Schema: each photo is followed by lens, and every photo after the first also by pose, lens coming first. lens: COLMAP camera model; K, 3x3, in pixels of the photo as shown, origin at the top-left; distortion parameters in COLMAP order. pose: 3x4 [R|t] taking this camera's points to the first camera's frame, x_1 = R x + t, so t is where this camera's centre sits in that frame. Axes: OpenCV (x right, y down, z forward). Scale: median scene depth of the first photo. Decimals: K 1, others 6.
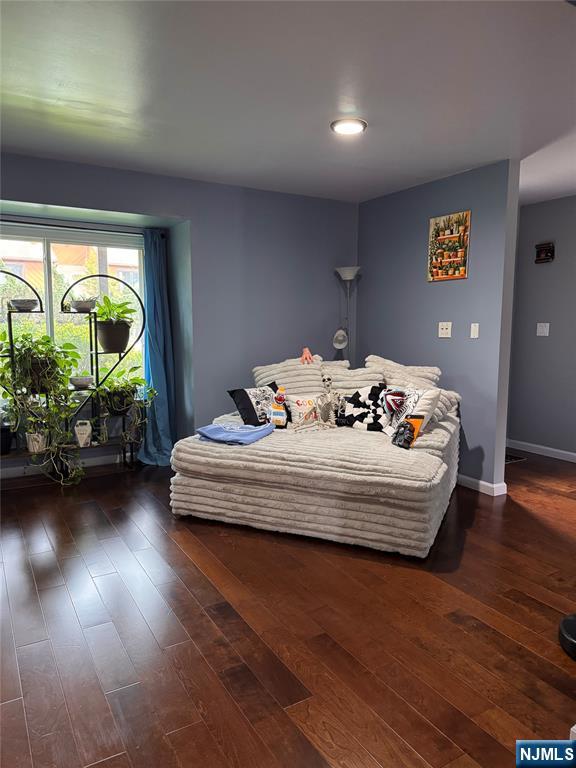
lens RADIAL K [[547.2, 0, 288.0], [0, 547.2, 384.0], [0, 0, 1]] dist [0.106913, -0.000458]
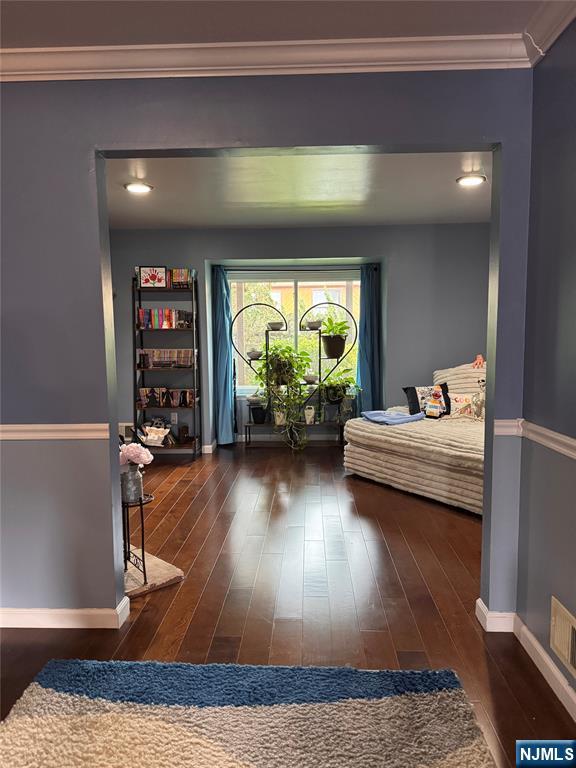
lens RADIAL K [[547.2, 0, 288.0], [0, 547.2, 384.0], [0, 0, 1]] dist [0.106913, -0.000458]
pose [[0.844140, 0.033069, -0.535102, 0.359510], [-0.046870, 0.998826, -0.012212, 0.032352], [0.534070, 0.035389, 0.844699, -0.230681]]
